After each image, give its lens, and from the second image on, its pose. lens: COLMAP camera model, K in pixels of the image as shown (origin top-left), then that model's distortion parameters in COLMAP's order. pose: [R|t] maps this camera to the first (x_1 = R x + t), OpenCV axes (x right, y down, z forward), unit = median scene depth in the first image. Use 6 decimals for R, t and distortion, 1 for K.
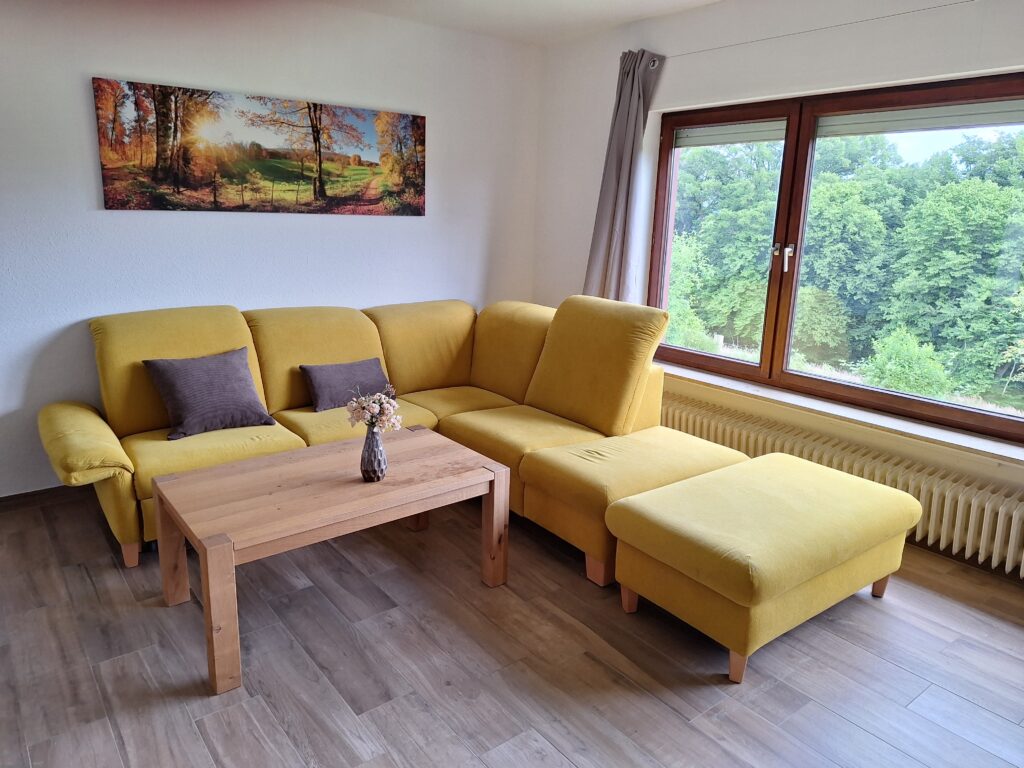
lens RADIAL K [[710.5, 0, 514.1], [0, 710.5, 375.4], [0, 0, 1]] dist [0.070159, -0.030337]
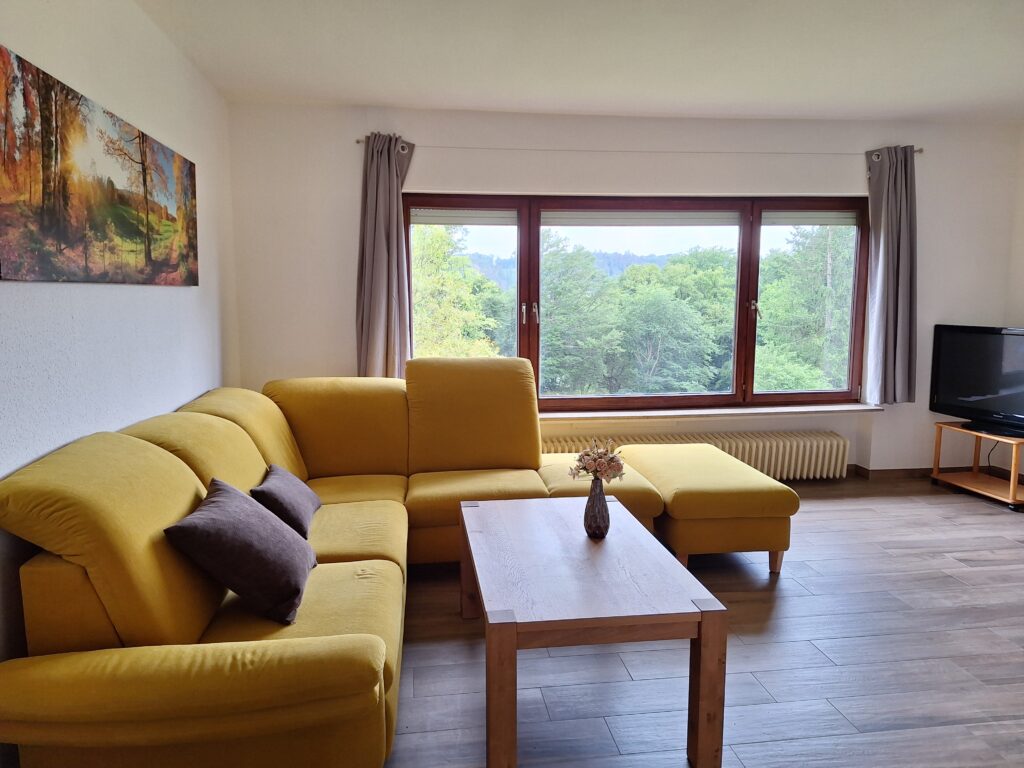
lens RADIAL K [[710.5, 0, 505.1], [0, 710.5, 381.9], [0, 0, 1]] dist [0.070159, -0.030337]
pose [[0.491205, -0.130479, 0.861216, -0.771860], [0.211437, 0.977007, 0.027426, -0.085568], [-0.844992, 0.168621, 0.507499, 0.394740]]
